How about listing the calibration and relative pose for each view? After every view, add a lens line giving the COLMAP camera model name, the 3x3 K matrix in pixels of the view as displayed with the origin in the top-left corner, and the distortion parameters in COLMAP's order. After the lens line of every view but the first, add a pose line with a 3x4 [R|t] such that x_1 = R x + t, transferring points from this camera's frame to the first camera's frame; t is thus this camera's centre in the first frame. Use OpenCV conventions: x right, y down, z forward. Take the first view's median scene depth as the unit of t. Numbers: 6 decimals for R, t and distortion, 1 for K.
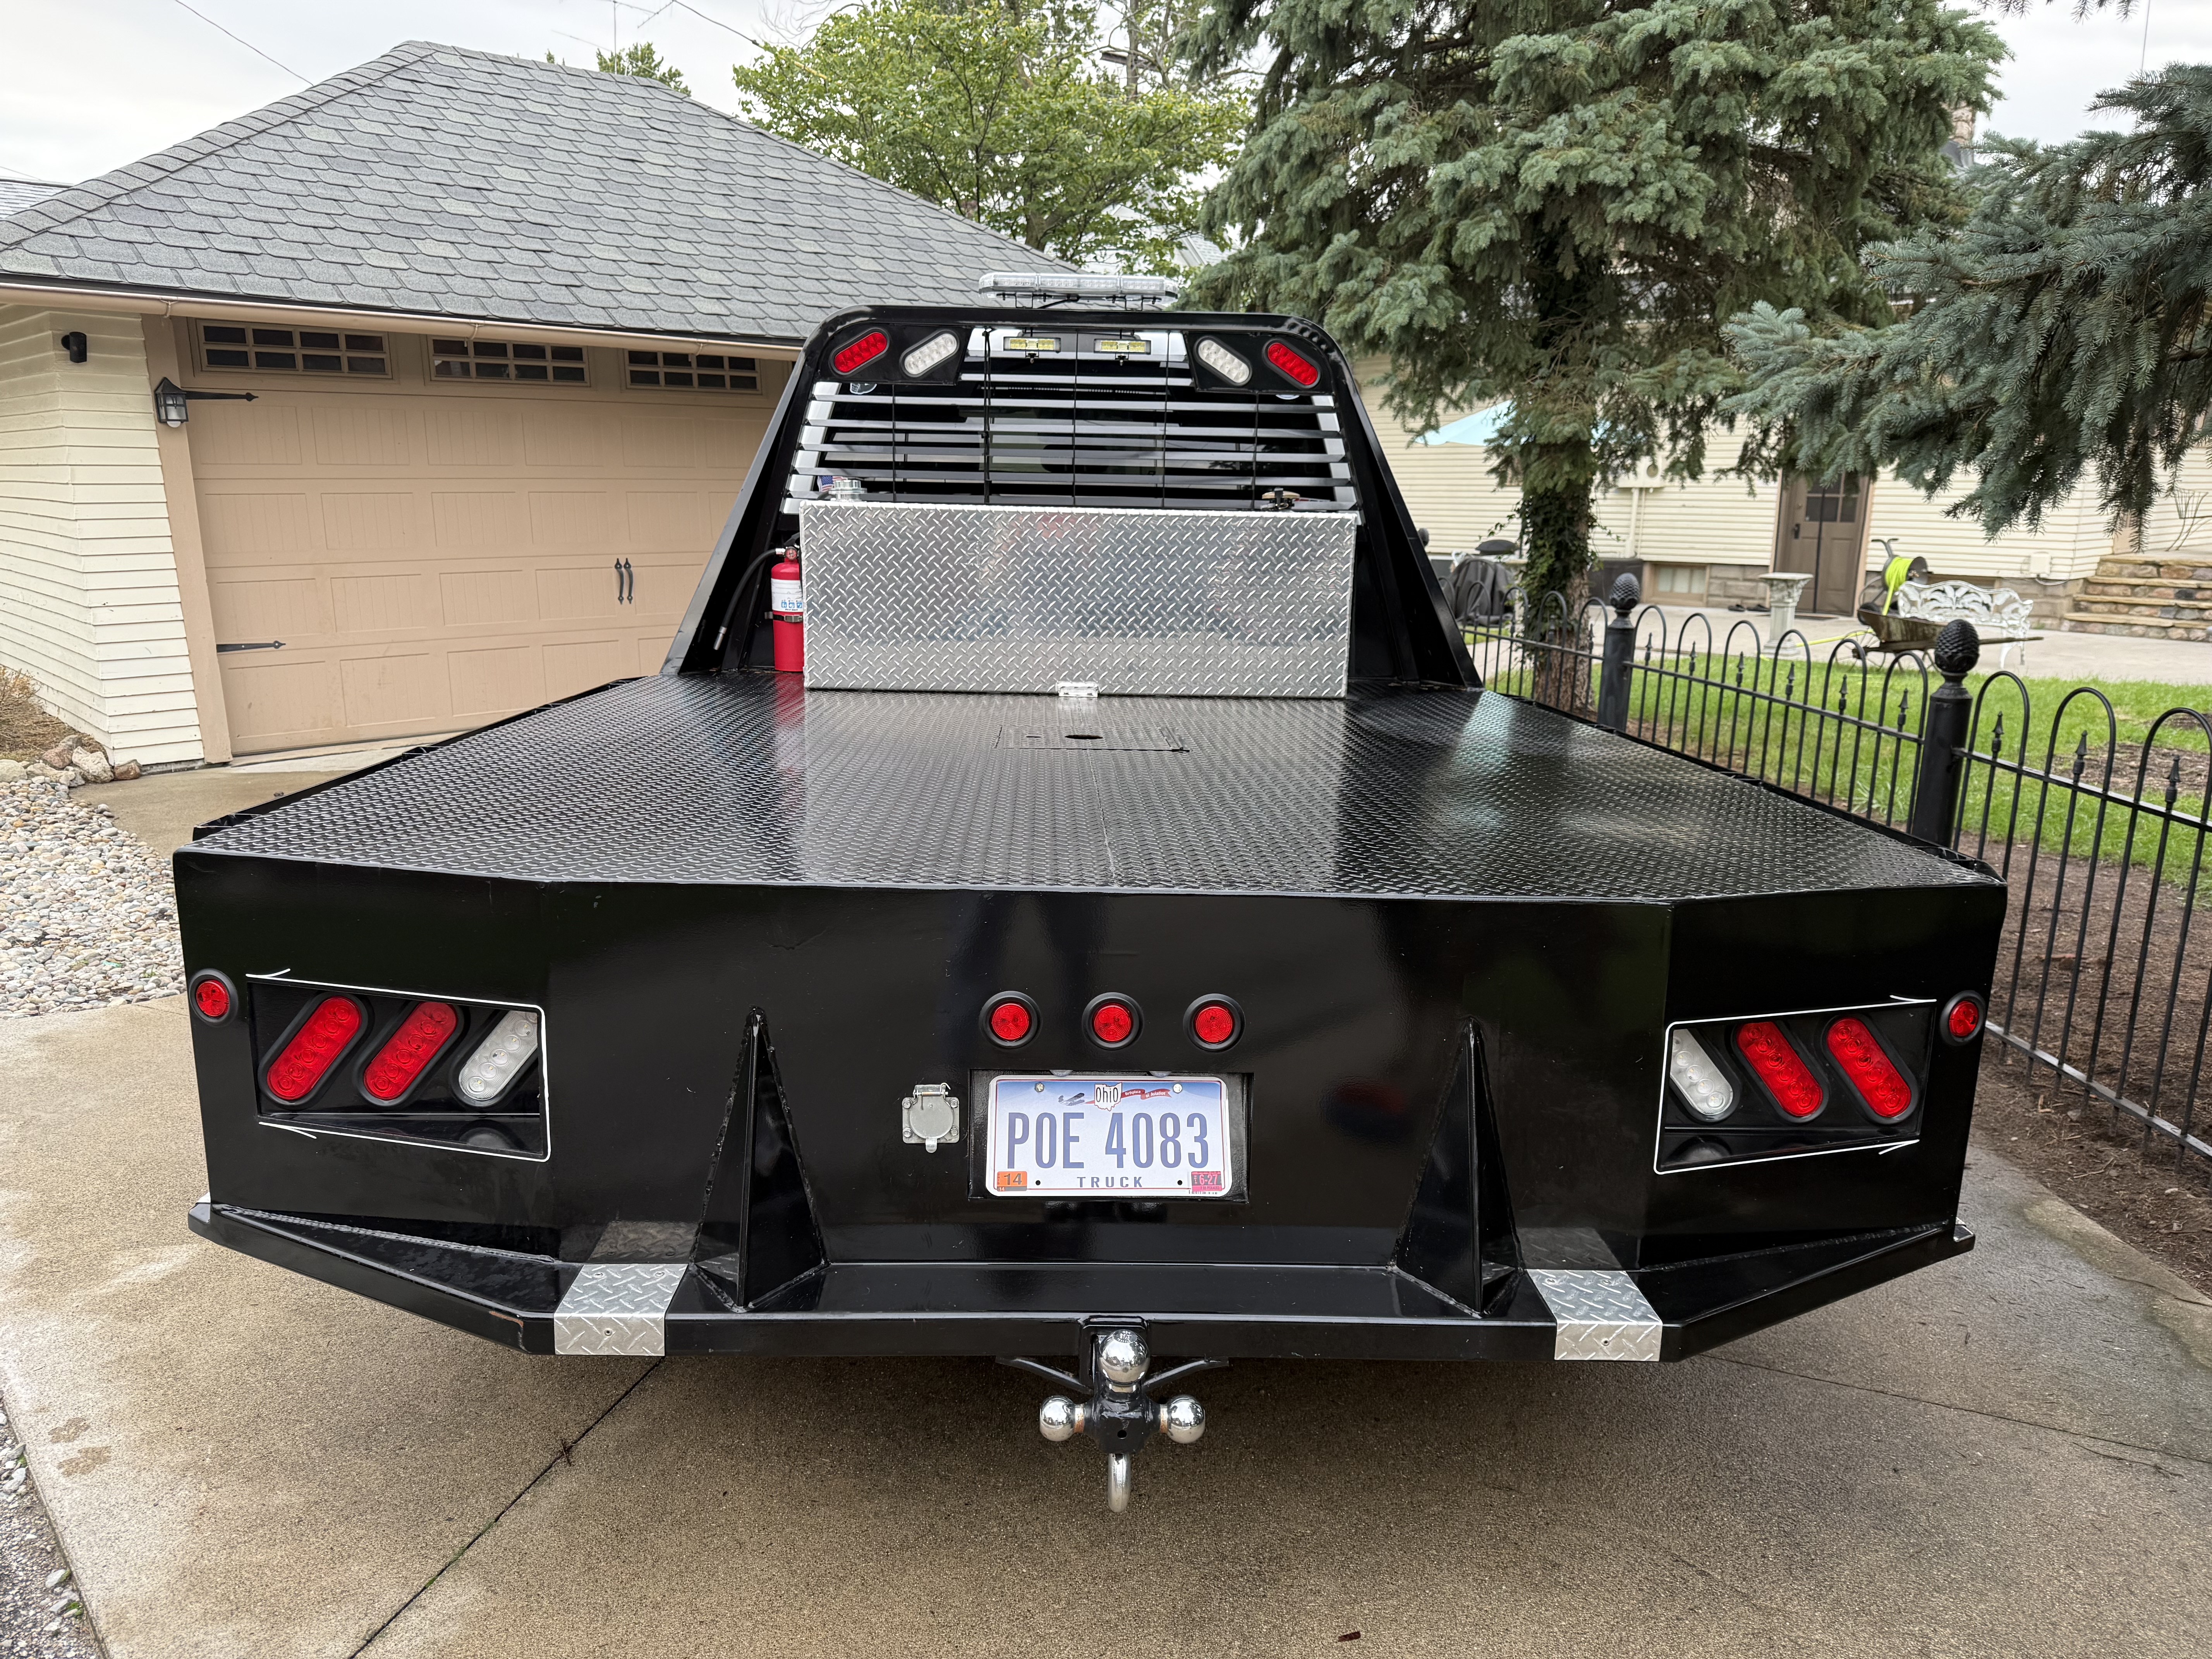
lens RADIAL K [[1622.0, 0, 1106.0], [0, 1622.0, 829.5], [0, 0, 1]] dist [-0.051717, -0.005149]
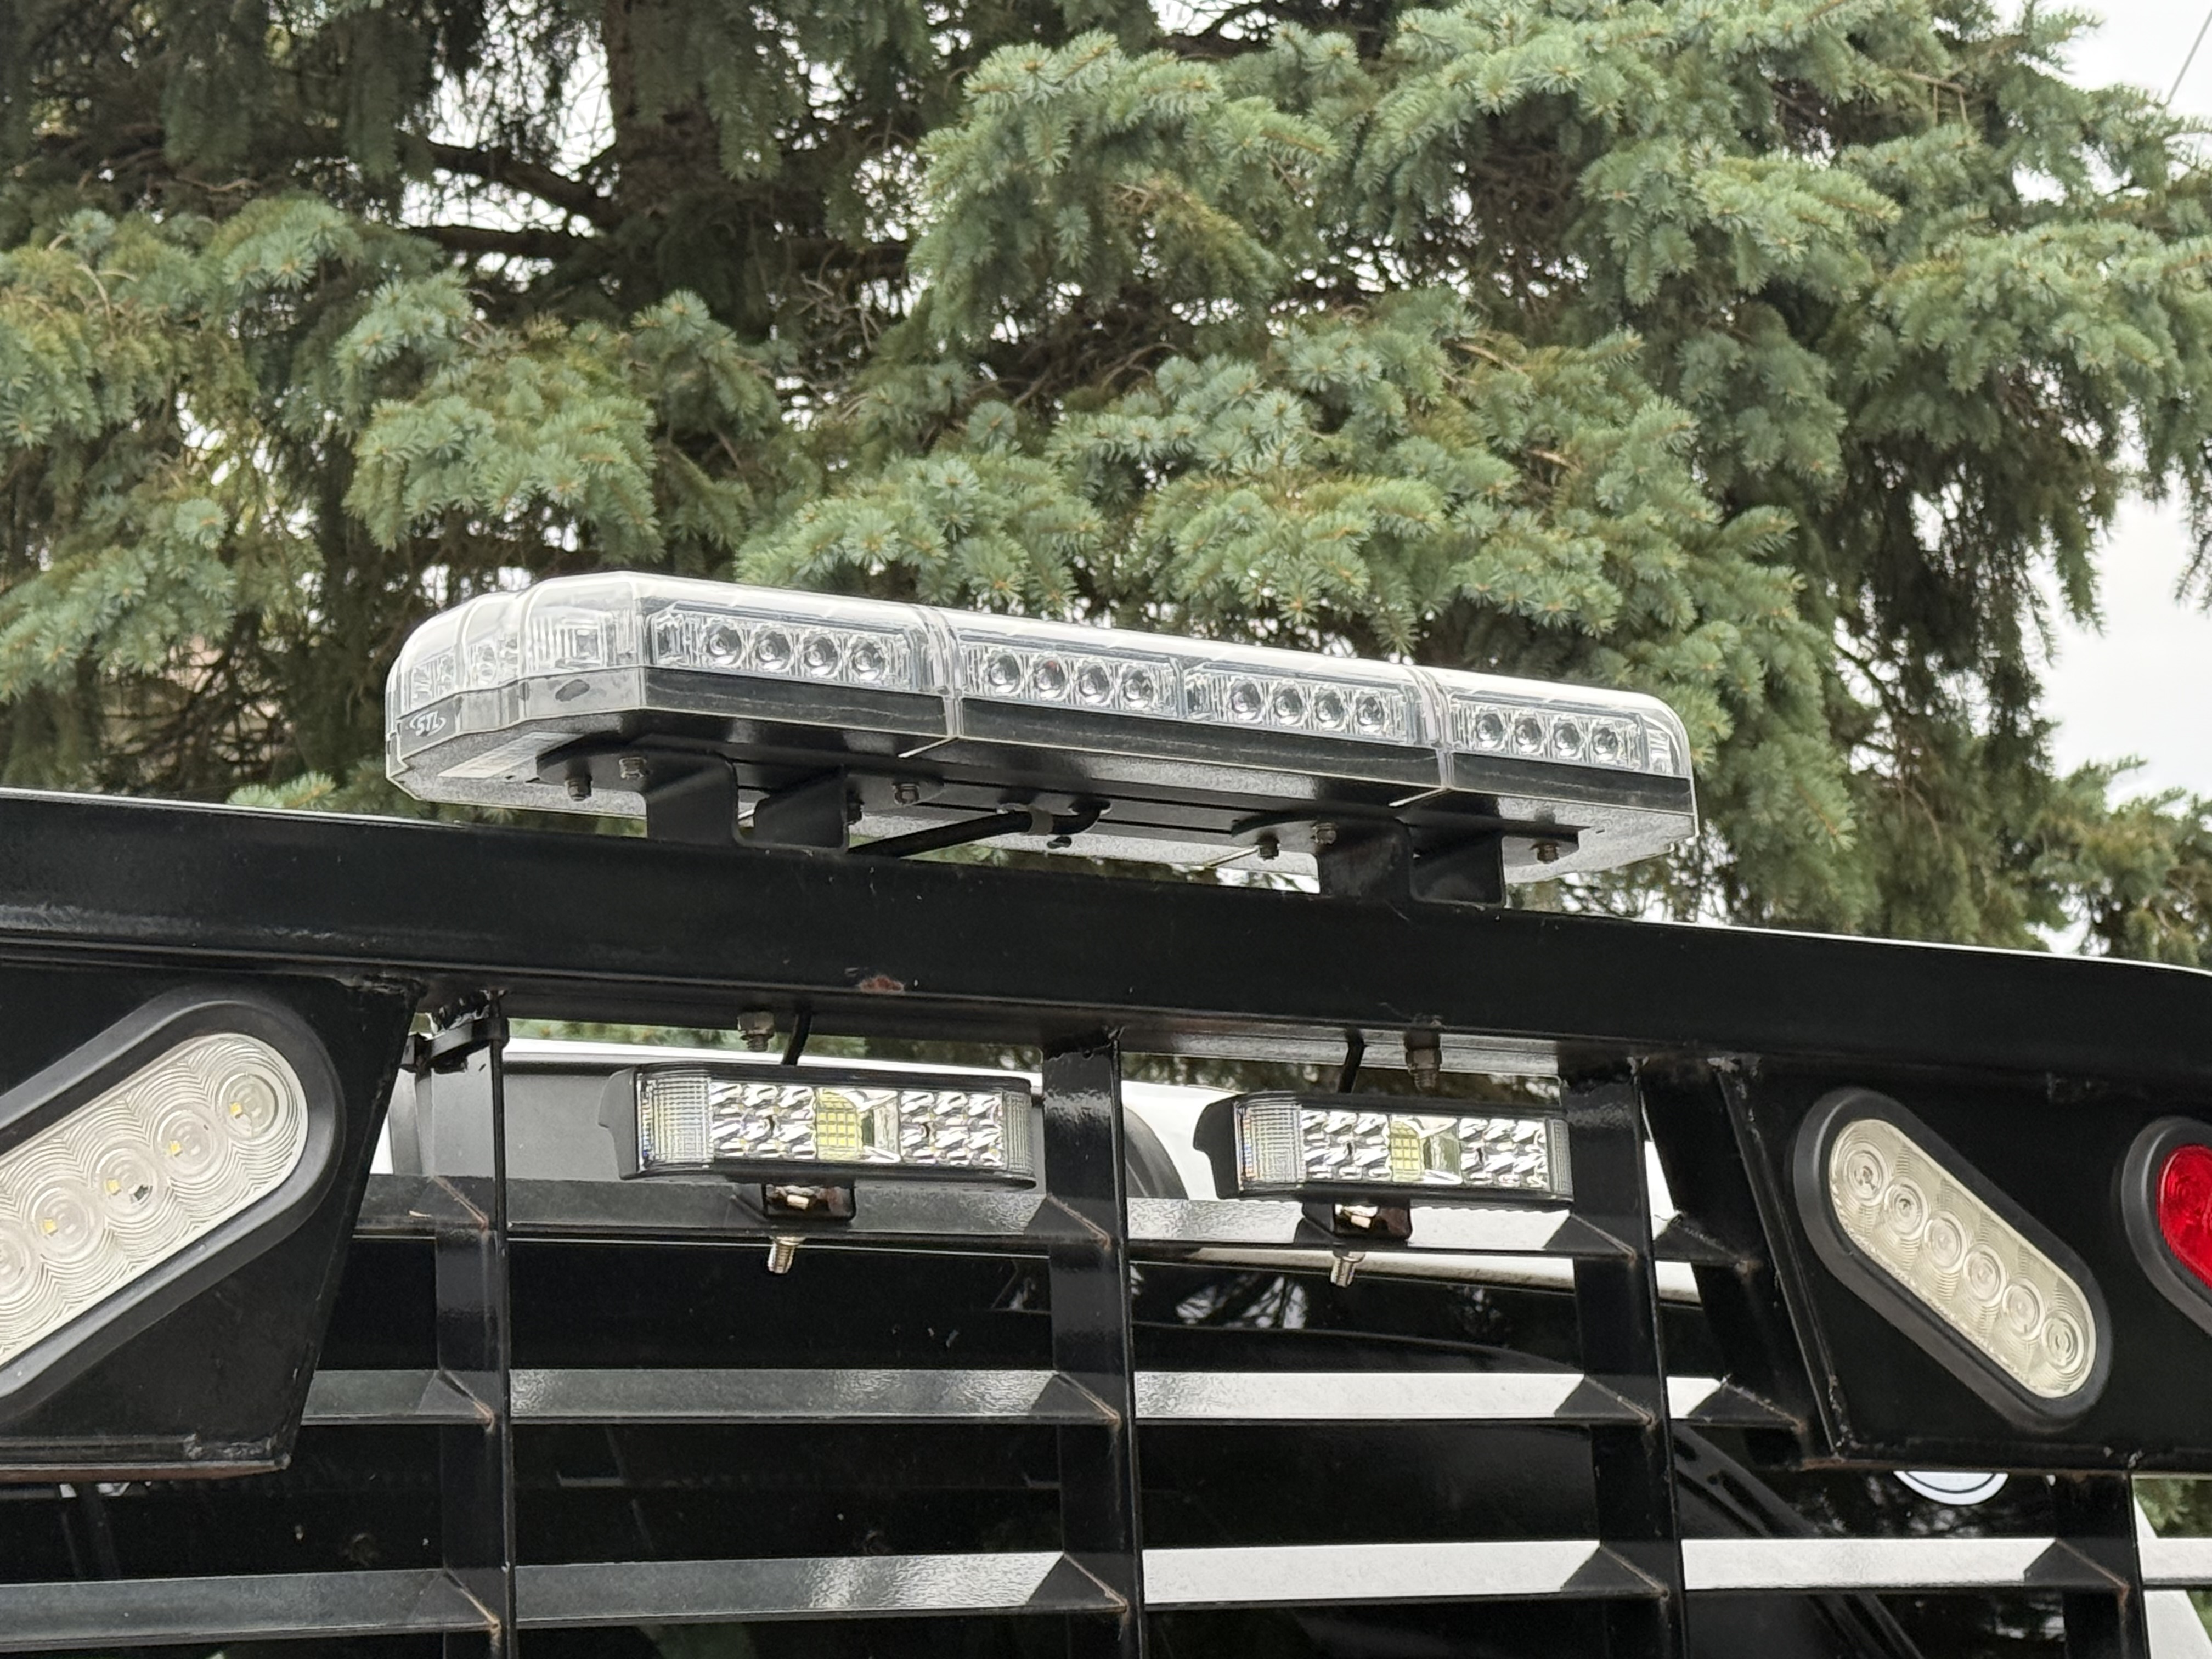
lens RADIAL K [[4999.7, 0, 1106.0], [0, 4999.7, 829.5], [0, 0, 1]] dist [0.026894, 0.128284]
pose [[0.789733, 0.057741, 0.610727, -0.202593], [0.185621, 0.926399, -0.327613, -0.139261], [-0.584694, 0.372091, 0.720890, 0.509303]]
